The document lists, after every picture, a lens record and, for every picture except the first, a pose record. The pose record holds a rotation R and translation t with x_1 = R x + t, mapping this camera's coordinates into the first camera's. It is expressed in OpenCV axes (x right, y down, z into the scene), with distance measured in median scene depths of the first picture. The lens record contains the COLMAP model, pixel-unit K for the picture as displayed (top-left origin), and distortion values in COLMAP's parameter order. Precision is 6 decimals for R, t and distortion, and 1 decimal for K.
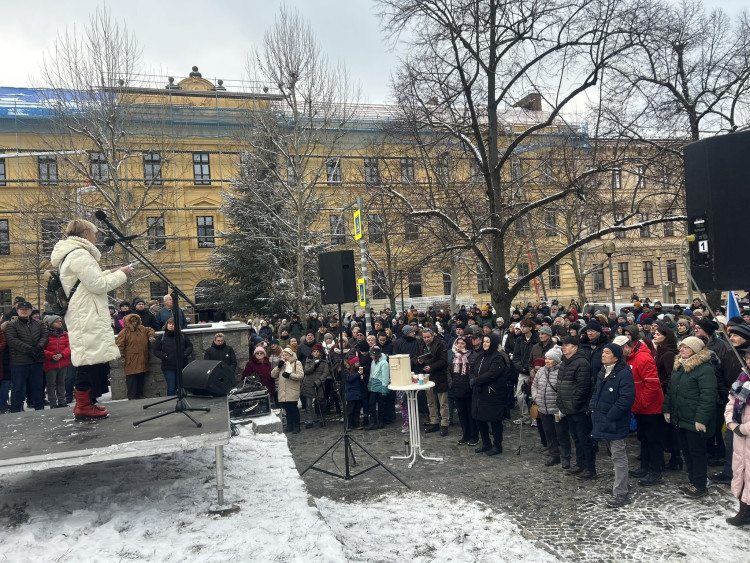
lens RADIAL K [[558.7, 0, 378.9], [0, 558.7, 285.2], [0, 0, 1]] dist [0.062929, -0.069740]
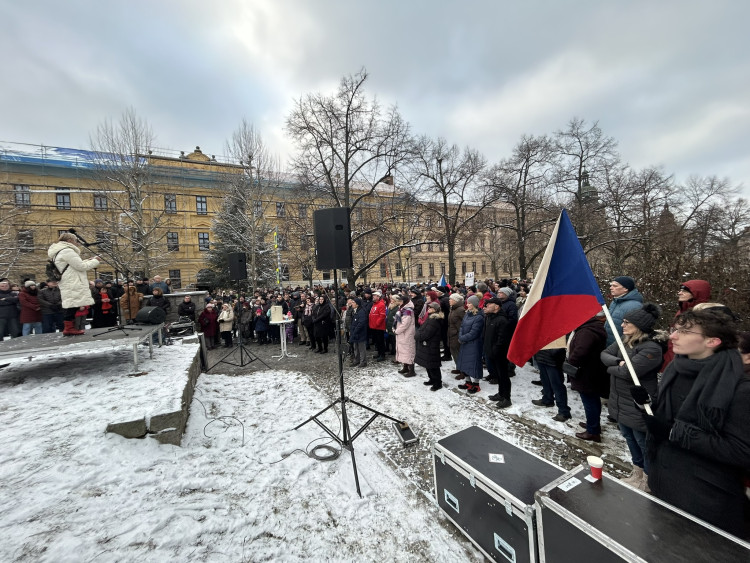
lens RADIAL K [[300.6, 0, 375.0], [0, 300.6, 281.5], [0, 0, 1]] dist [-0.000831, 0.000568]
pose [[0.981416, 0.005963, 0.191800, 0.168152], [-0.010611, 0.999674, 0.023214, 0.008522], [-0.191599, -0.024818, 0.981159, -0.114563]]
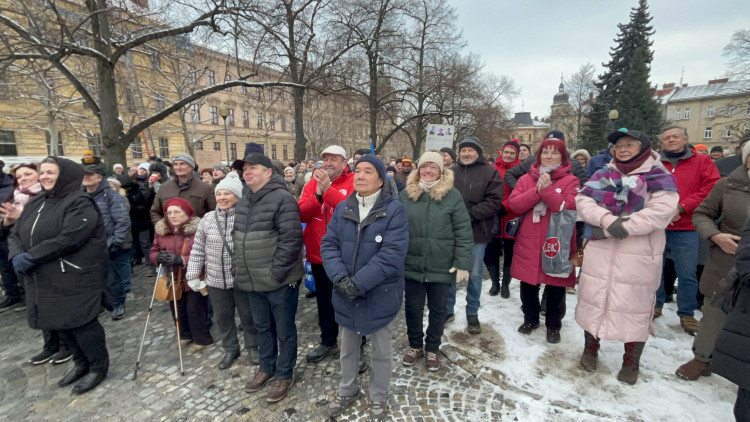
lens RADIAL K [[358.4, 0, 375.0], [0, 358.4, 211.0], [0, 0, 1]] dist [0.000864, -0.000158]
pose [[0.666665, -0.054236, 0.743382, 0.119318], [-0.041869, 0.993049, 0.109999, 0.085149], [-0.744181, -0.104457, 0.659760, 0.546321]]
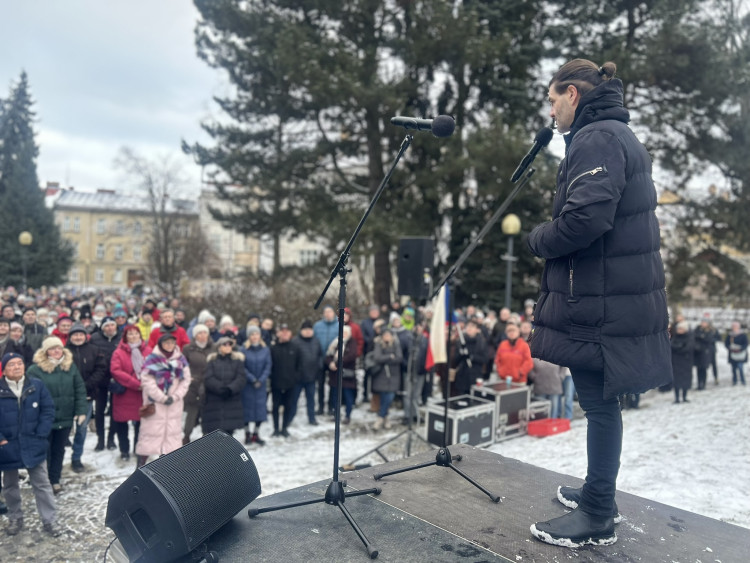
lens RADIAL K [[558.7, 0, 378.9], [0, 558.7, 285.2], [0, 0, 1]] dist [0.062929, -0.069740]
pose [[-0.462831, 0.038422, 0.885613, -0.446070], [-0.025645, 0.998062, -0.056702, 0.029415], [-0.886075, -0.048955, -0.460949, 0.685447]]
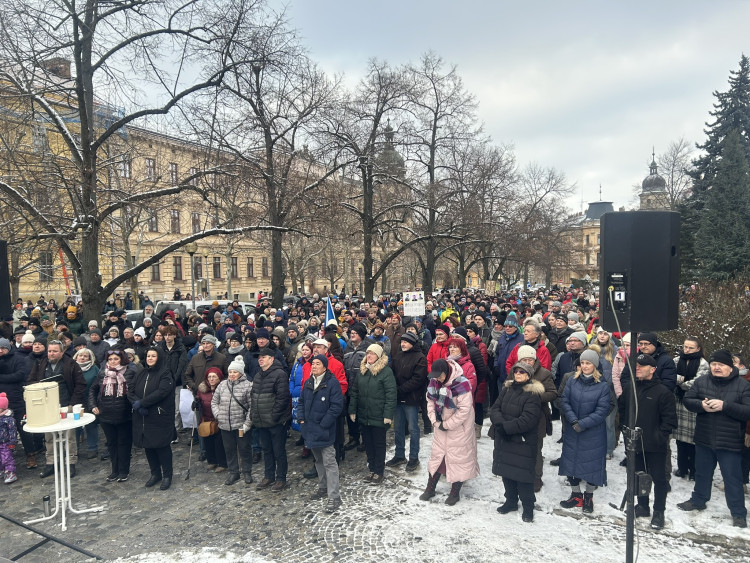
lens RADIAL K [[561.0, 0, 375.5], [0, 561.0, 284.6], [0, 0, 1]] dist [0.052682, -0.053549]
pose [[0.678180, 0.026665, 0.734412, -0.210981], [-0.038124, 0.999272, -0.001077, -0.021280], [-0.733906, -0.027268, 0.678703, 0.161019]]
